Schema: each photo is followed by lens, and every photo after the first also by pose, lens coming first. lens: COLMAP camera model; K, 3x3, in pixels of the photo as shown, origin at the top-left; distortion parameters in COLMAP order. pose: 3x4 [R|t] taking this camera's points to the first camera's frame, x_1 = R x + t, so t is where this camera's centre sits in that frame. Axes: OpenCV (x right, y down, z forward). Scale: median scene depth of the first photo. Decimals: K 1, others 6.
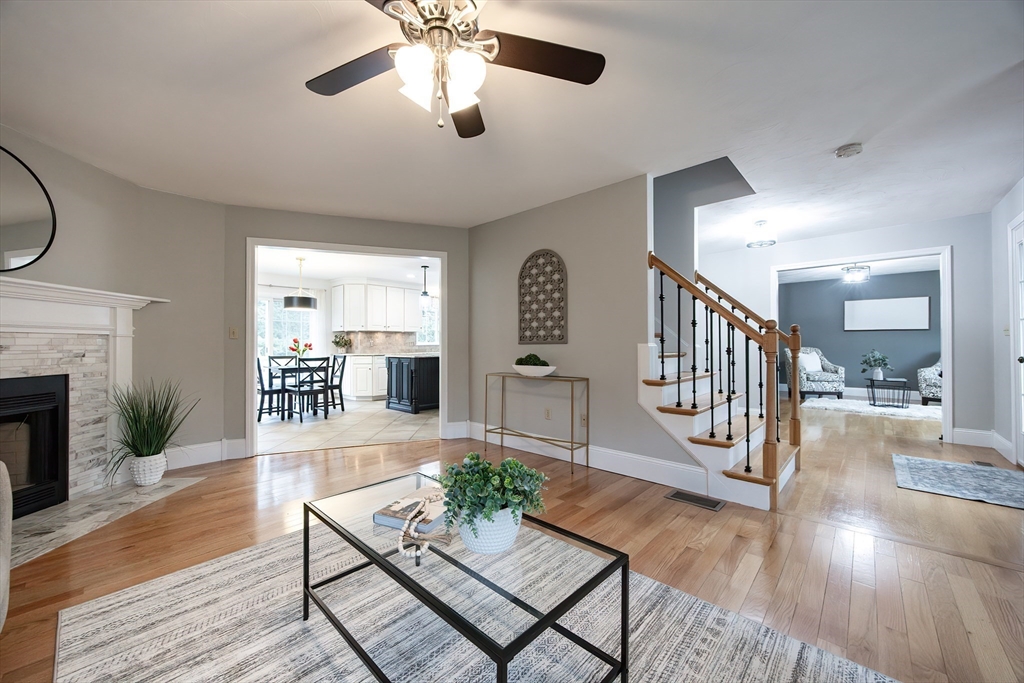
lens RADIAL K [[396.5, 0, 502.5], [0, 396.5, 339.1], [0, 0, 1]] dist [-0.001569, -0.000229]
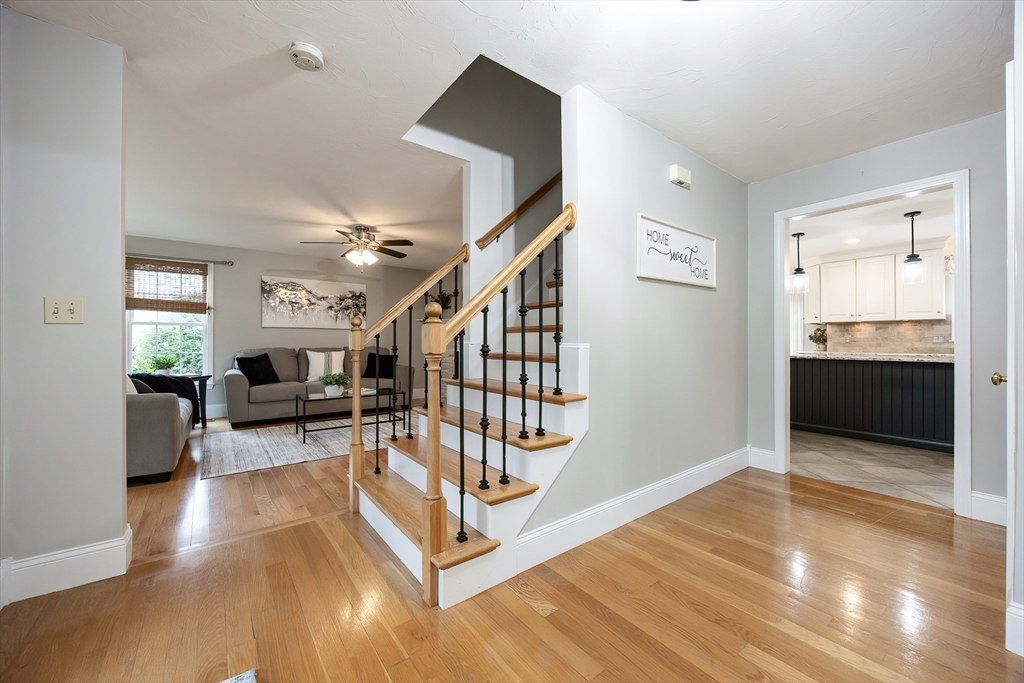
lens RADIAL K [[392.4, 0, 518.2], [0, 392.4, 340.1], [0, 0, 1]] dist [0.001226, 0.000107]
pose [[-0.155038, 0.001806, -0.987907, 0.662637], [0.013007, 0.999915, -0.000213, 0.005827], [0.987823, -0.012883, -0.155048, 0.654149]]
